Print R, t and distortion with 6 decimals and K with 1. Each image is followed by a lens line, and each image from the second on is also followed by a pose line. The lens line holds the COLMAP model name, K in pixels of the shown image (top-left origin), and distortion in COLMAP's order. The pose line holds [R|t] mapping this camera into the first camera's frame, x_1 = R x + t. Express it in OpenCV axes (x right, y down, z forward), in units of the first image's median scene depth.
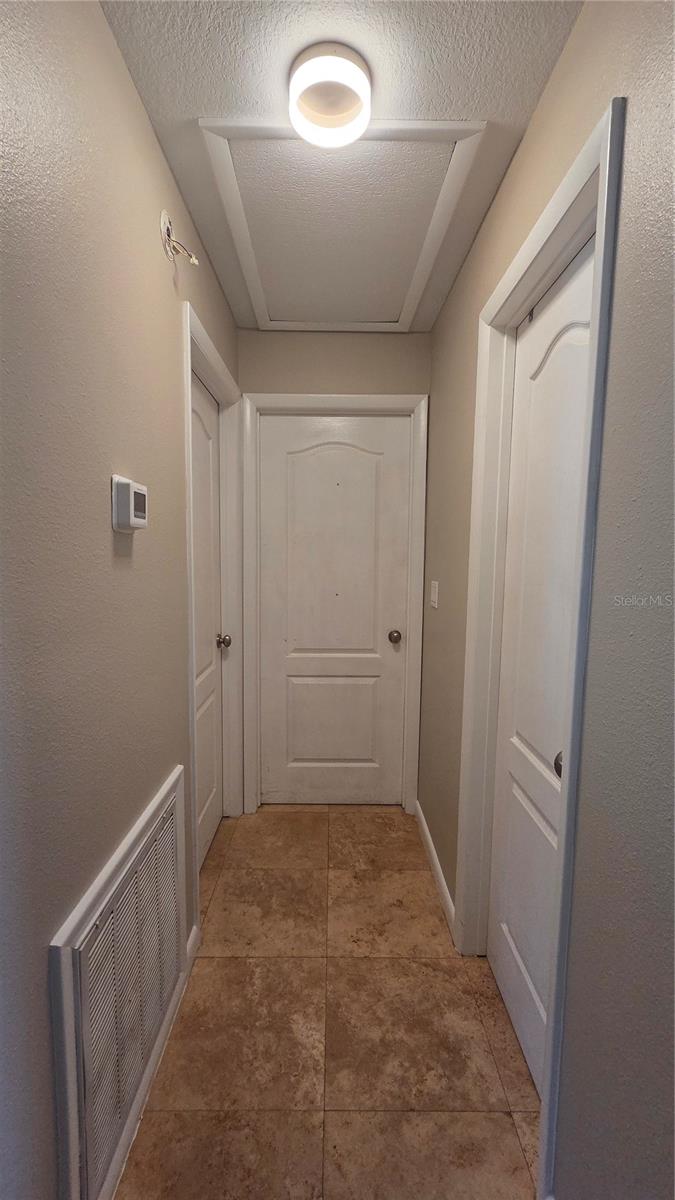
lens RADIAL K [[492.9, 0, 335.6], [0, 492.9, 597.1], [0, 0, 1]] dist [-0.001703, -0.000170]
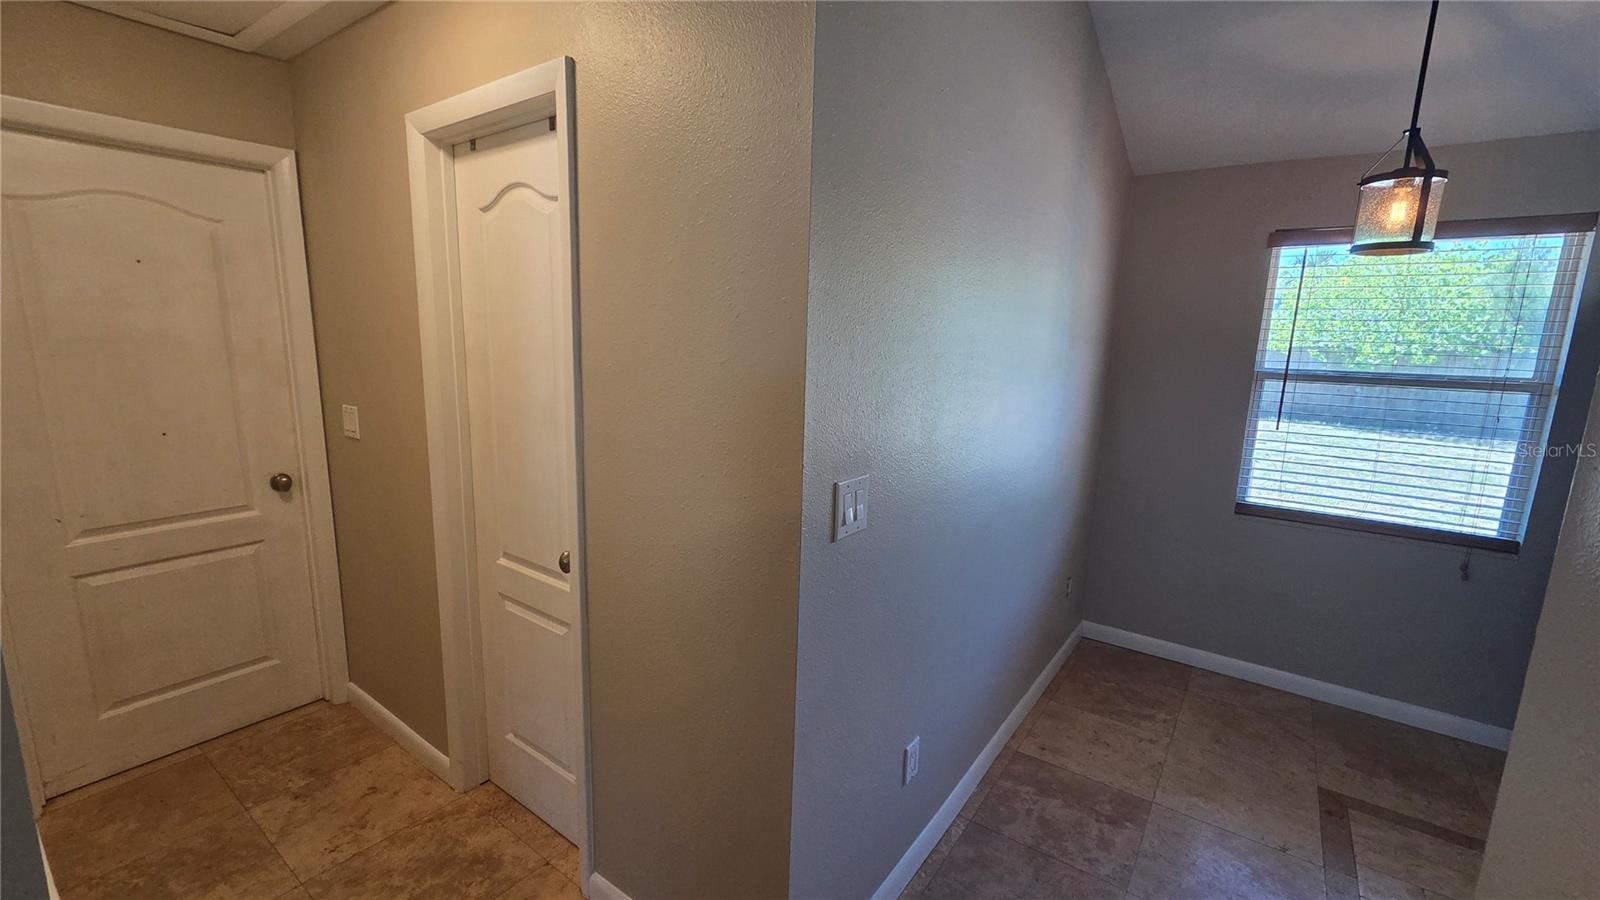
lens RADIAL K [[657.2, 0, 795.9], [0, 657.2, 458.6], [0, 0, 1]] dist [-0.001703, -0.000170]
pose [[0.594116, -0.144647, 0.791267, -0.239698], [0.054146, 0.988659, 0.140076, -0.061921], [-0.802555, -0.040378, 0.595210, -0.228933]]
